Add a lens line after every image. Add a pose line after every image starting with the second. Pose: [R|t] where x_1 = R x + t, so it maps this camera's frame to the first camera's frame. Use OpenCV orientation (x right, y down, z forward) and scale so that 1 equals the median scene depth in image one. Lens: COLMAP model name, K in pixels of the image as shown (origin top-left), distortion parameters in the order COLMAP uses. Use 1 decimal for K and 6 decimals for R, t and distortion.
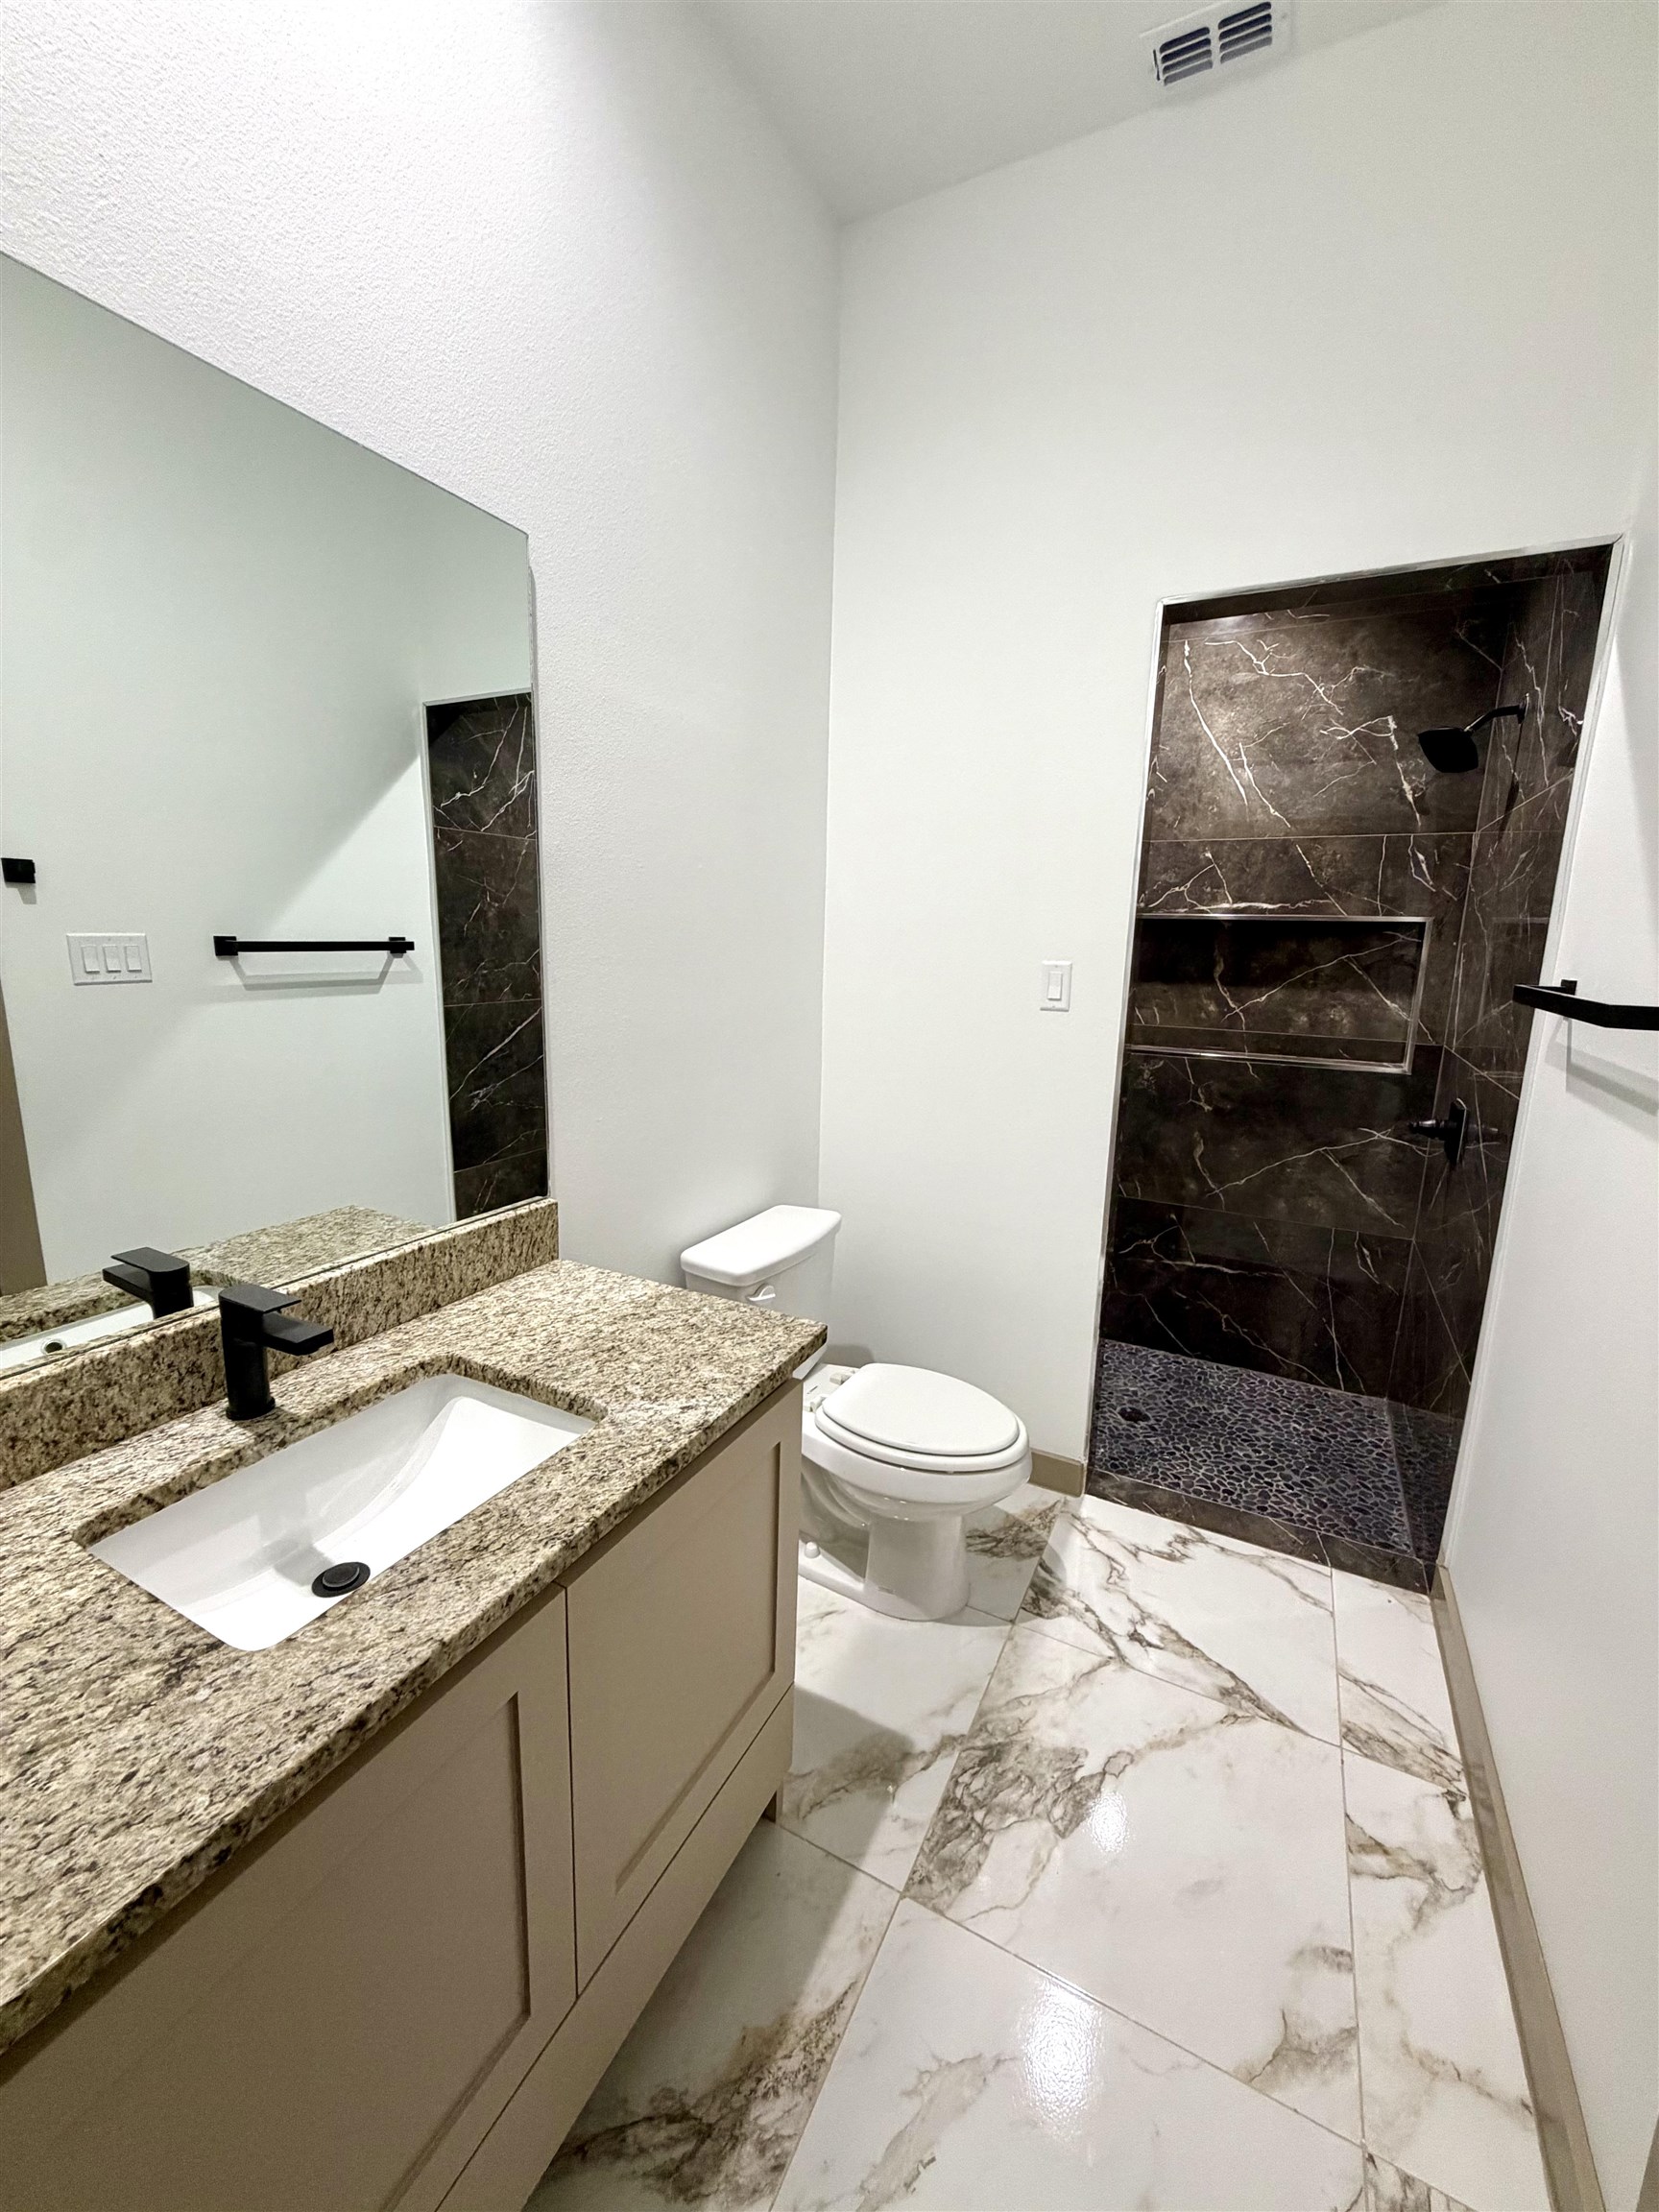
lens RADIAL K [[880.9, 0, 829.9], [0, 880.9, 1097.3], [0, 0, 1]] dist [-0.000257, 0.000167]
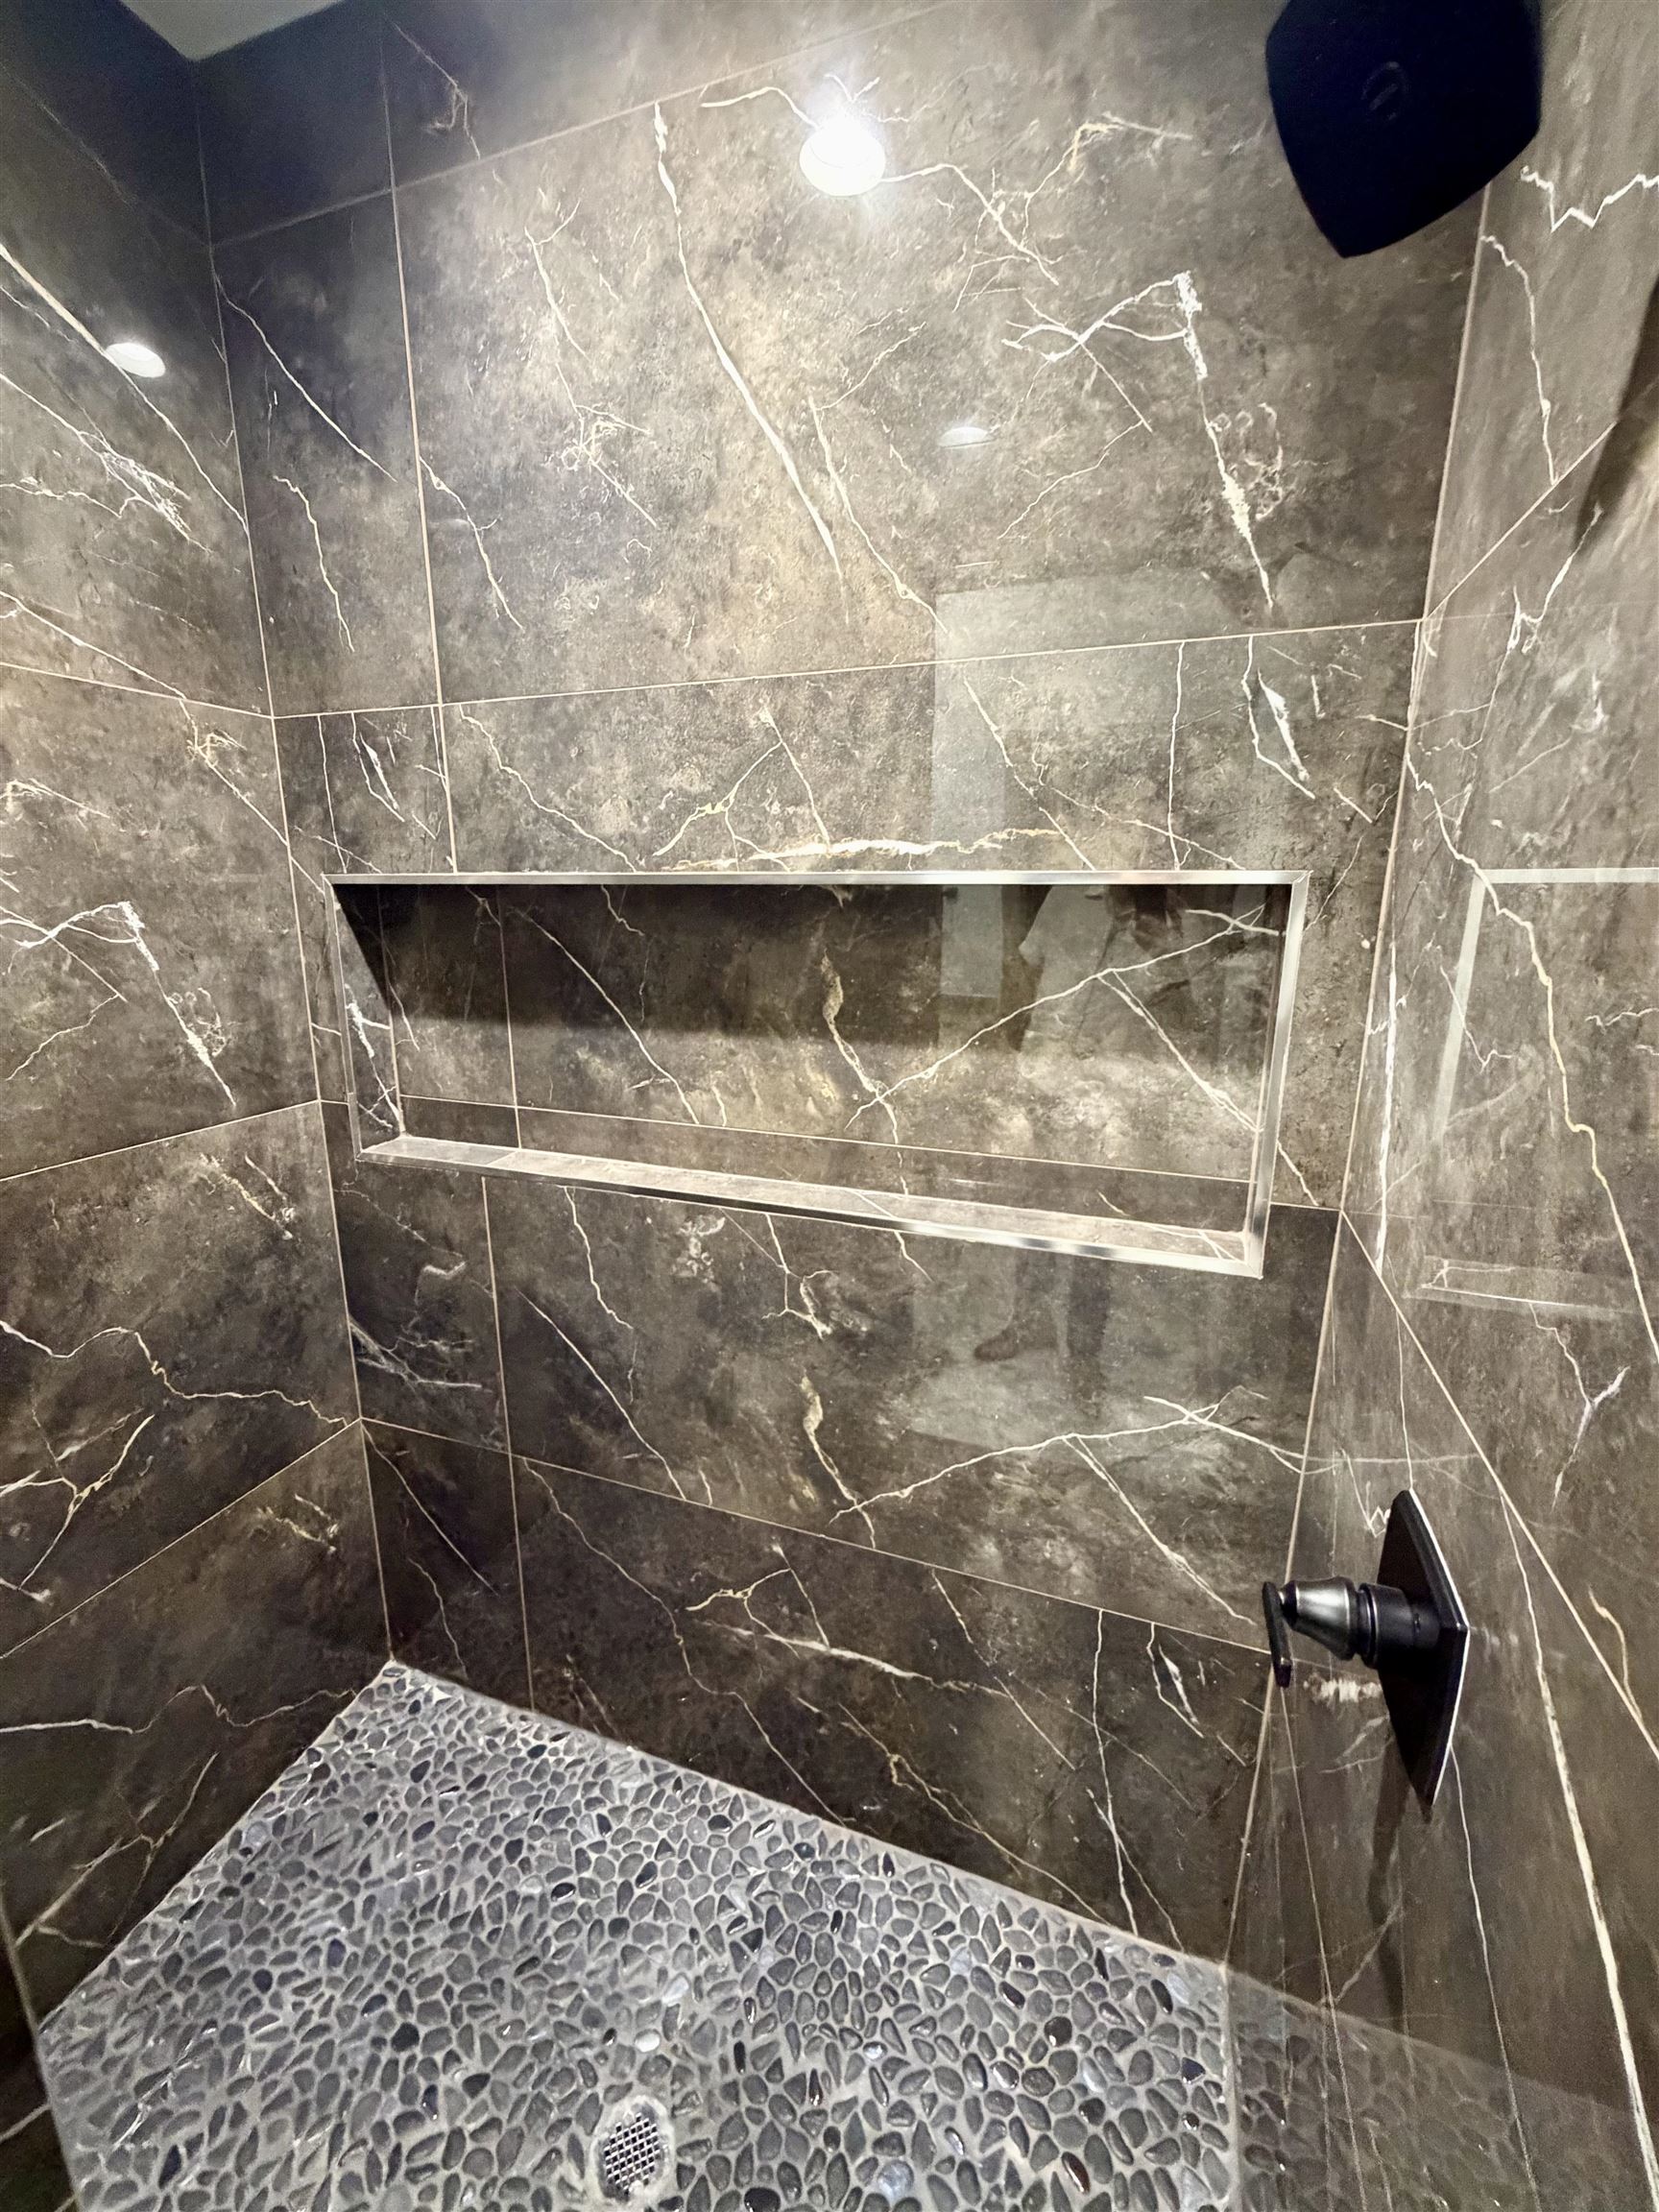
lens RADIAL K [[895.4, 0, 827.5], [0, 895.4, 1102.1], [0, 0, 1]] dist [0.001069, -0.000110]
pose [[0.991214, -0.049576, 0.122626, 0.401910], [0.043779, 0.997813, 0.049528, -0.124691], [-0.124813, -0.043724, 0.991216, 0.600667]]
